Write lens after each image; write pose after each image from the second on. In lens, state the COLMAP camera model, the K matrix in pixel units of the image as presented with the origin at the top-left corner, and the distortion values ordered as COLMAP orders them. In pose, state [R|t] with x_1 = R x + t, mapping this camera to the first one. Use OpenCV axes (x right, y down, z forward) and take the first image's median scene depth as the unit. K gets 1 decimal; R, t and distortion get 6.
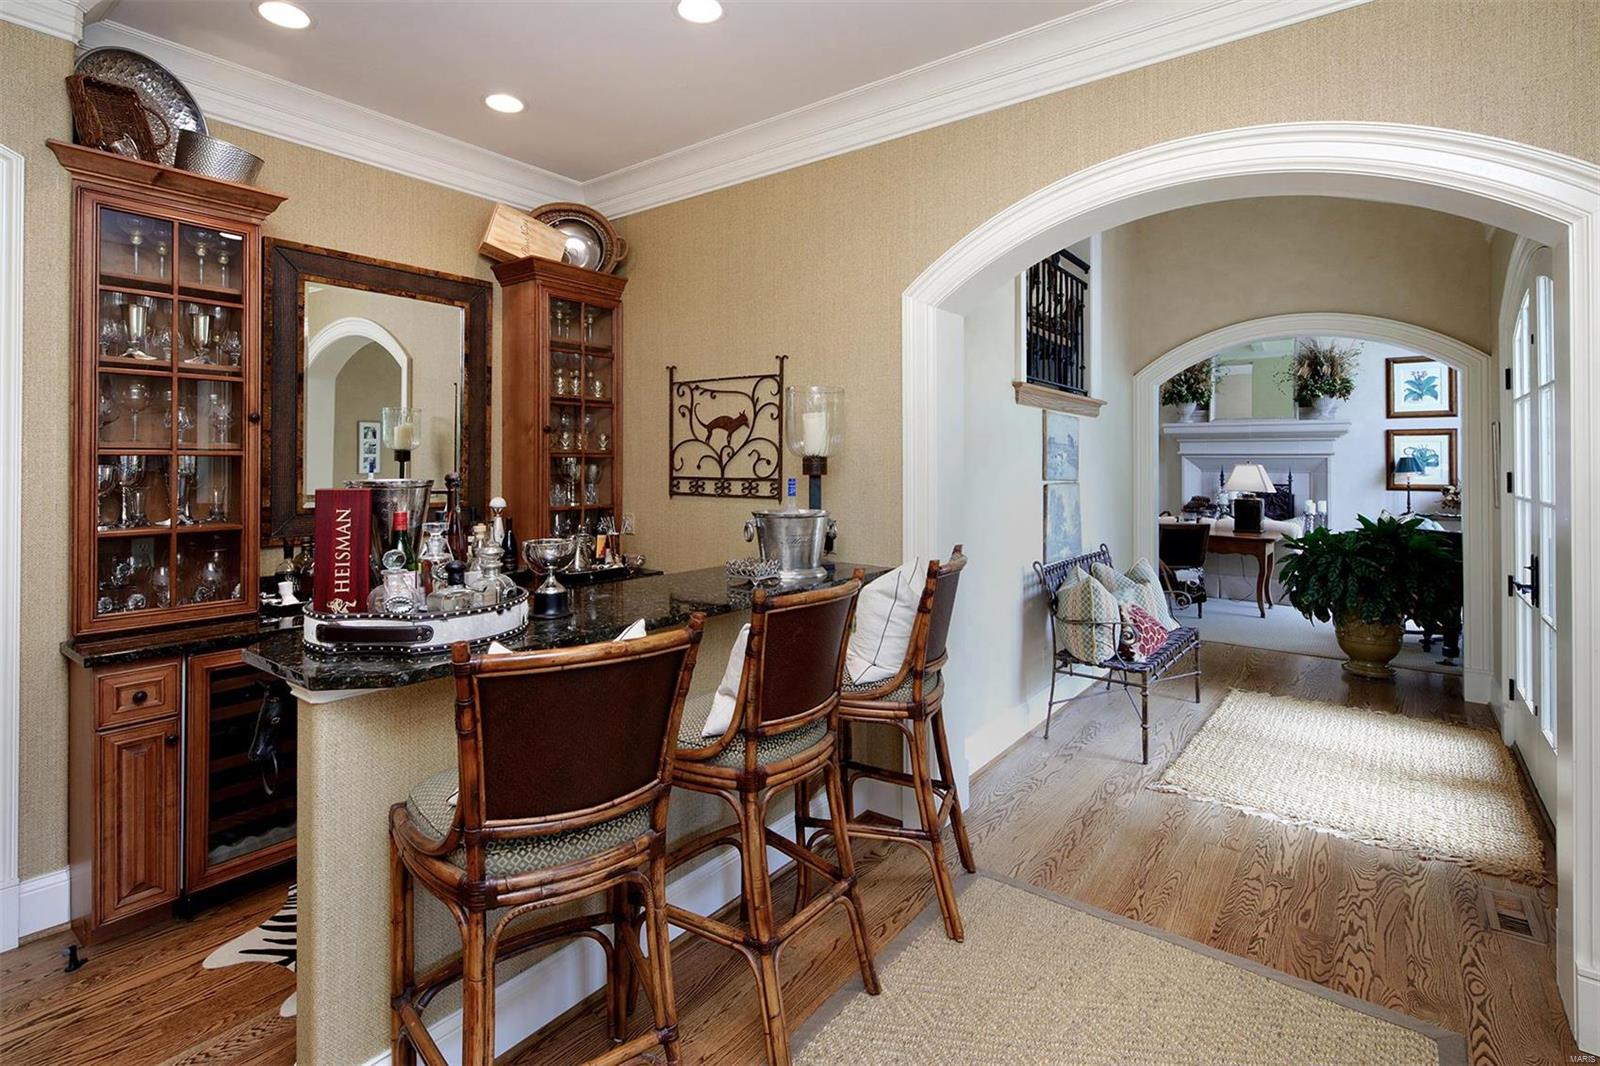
lens RADIAL K [[777.4, 0, 810.7], [0, 777.4, 453.6], [0, 0, 1]] dist [0.027415, 0.000692]
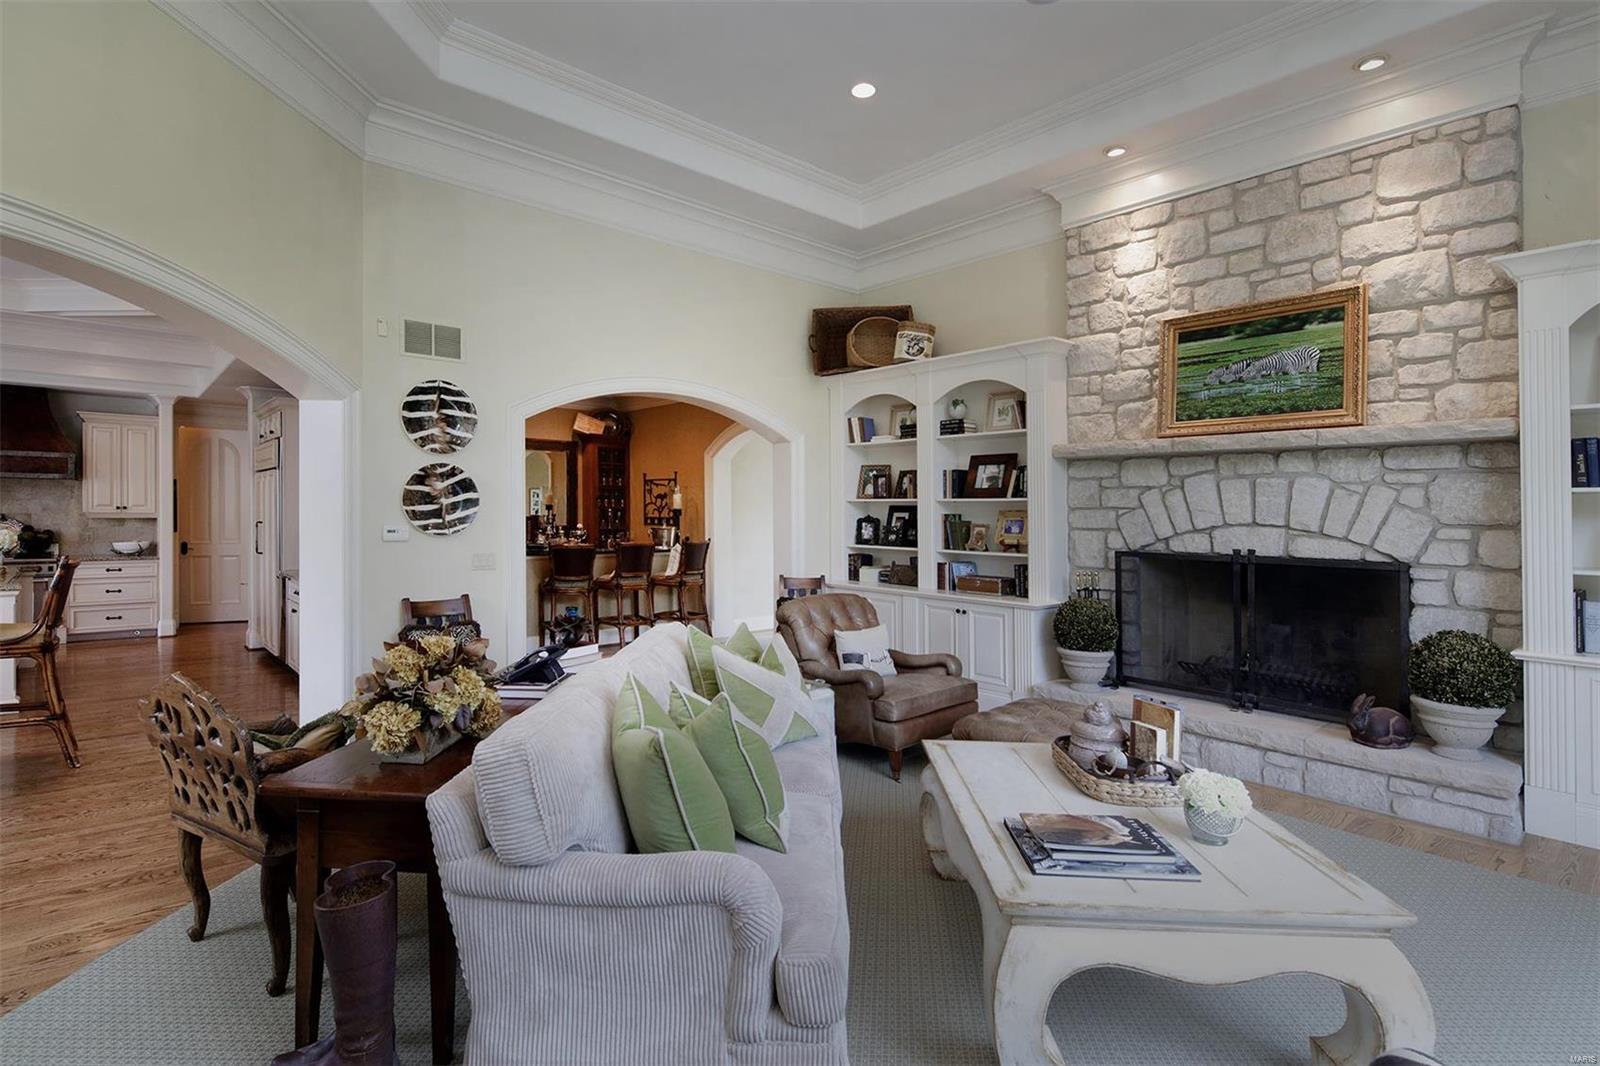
lens RADIAL K [[777.4, 0, 800.1], [0, 777.4, 525.1], [0, 0, 1]] dist [0.027415, 0.000692]
pose [[0.982031, 0.009135, -0.188501, 0.836013], [-0.004248, 0.999645, 0.026312, -0.013711], [0.188674, -0.025038, 0.981721, -1.463341]]
